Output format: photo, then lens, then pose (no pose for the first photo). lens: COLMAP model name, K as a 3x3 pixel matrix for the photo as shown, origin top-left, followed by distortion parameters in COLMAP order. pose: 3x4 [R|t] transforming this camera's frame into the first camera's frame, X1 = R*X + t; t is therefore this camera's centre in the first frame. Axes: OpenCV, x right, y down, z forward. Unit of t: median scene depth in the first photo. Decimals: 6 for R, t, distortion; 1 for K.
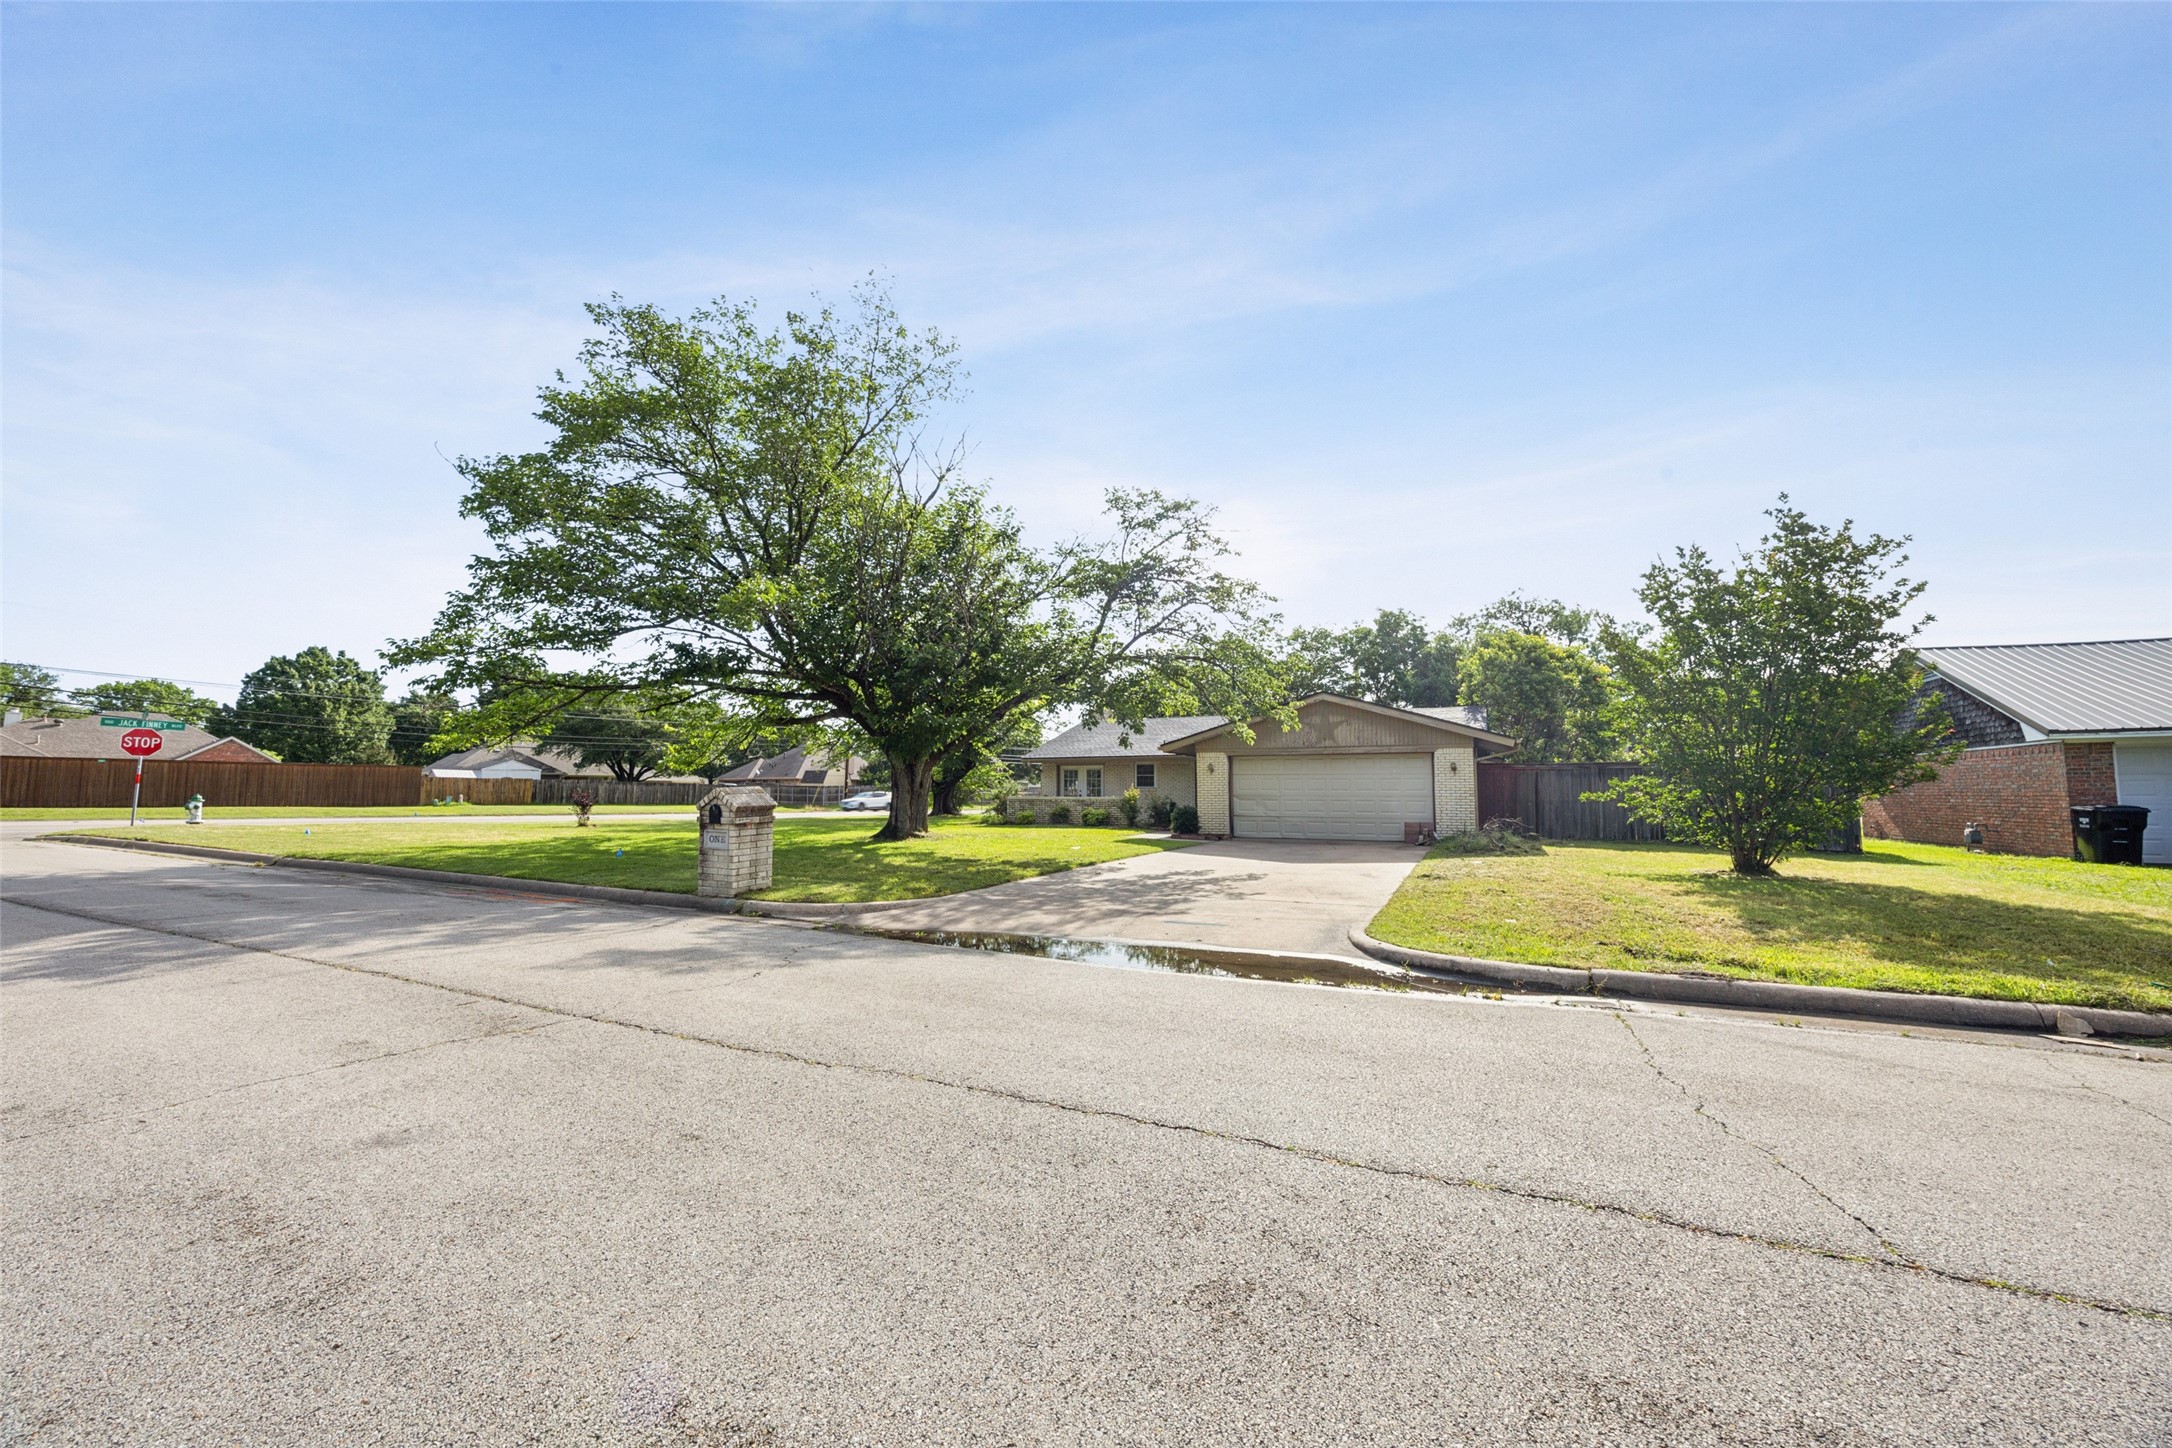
lens RADIAL K [[883.9, 0, 1088.9], [0, 883.9, 726.4], [0, 0, 1]] dist [0.001621, 0.000176]
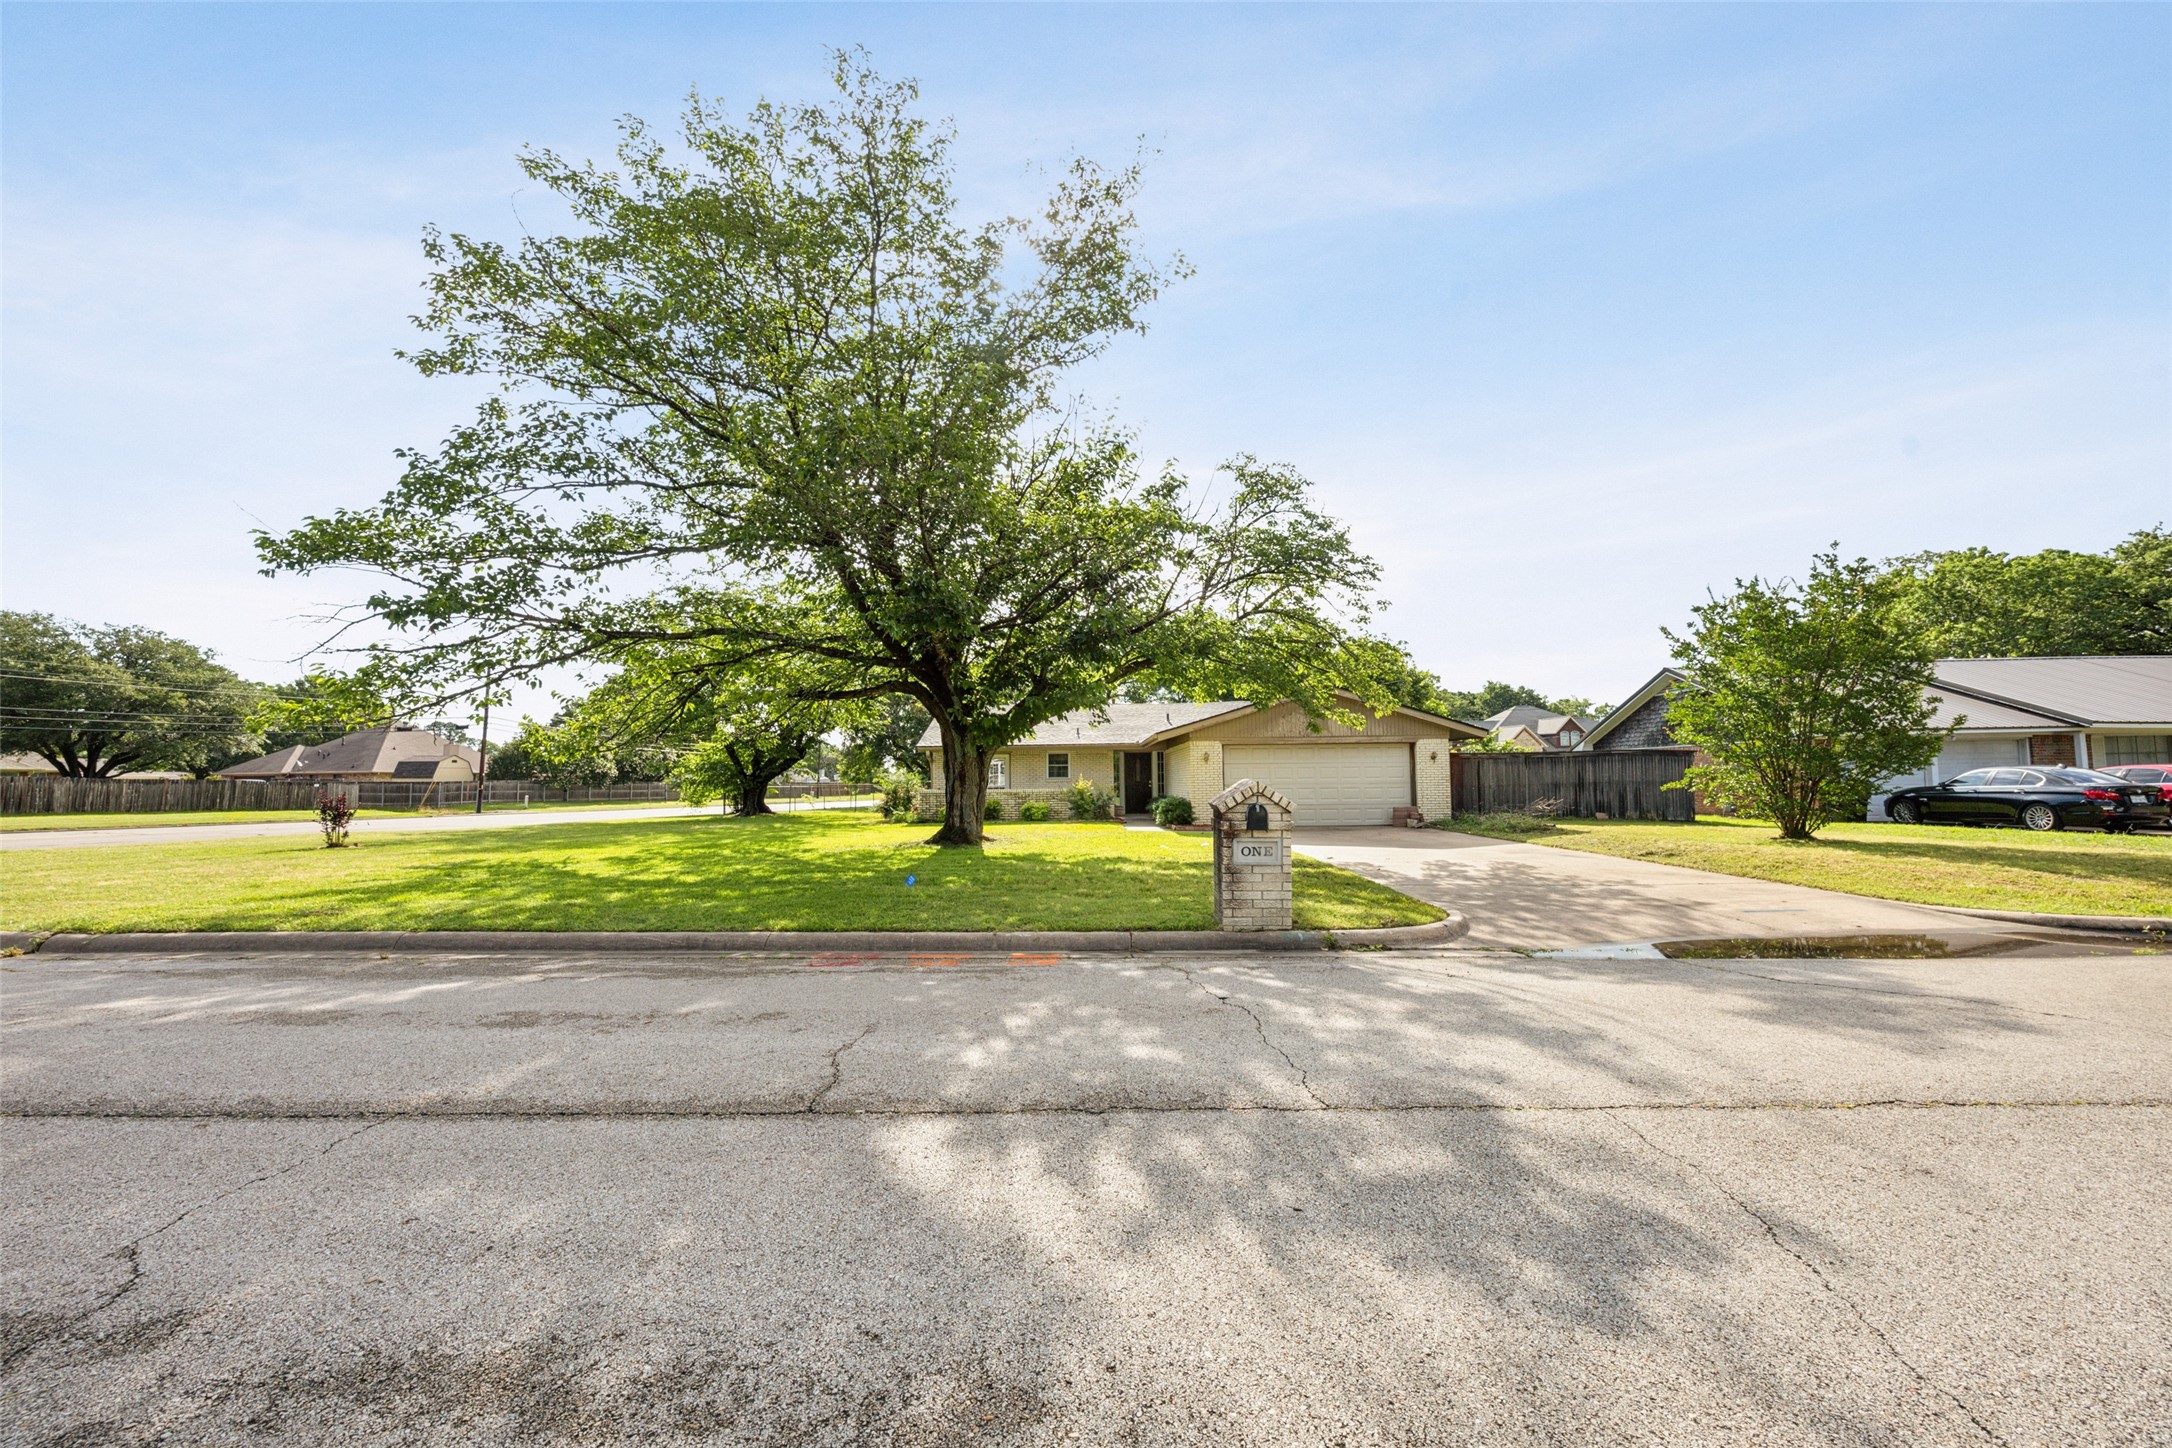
lens RADIAL K [[883.9, 0, 1086.4], [0, 883.9, 729.5], [0, 0, 1]] dist [0.001621, 0.000176]
pose [[0.887712, 0.013965, 0.460187, -0.431252], [-0.020829, 0.999735, 0.009842, 0.009165], [-0.459928, -0.018322, 0.887767, 0.193562]]
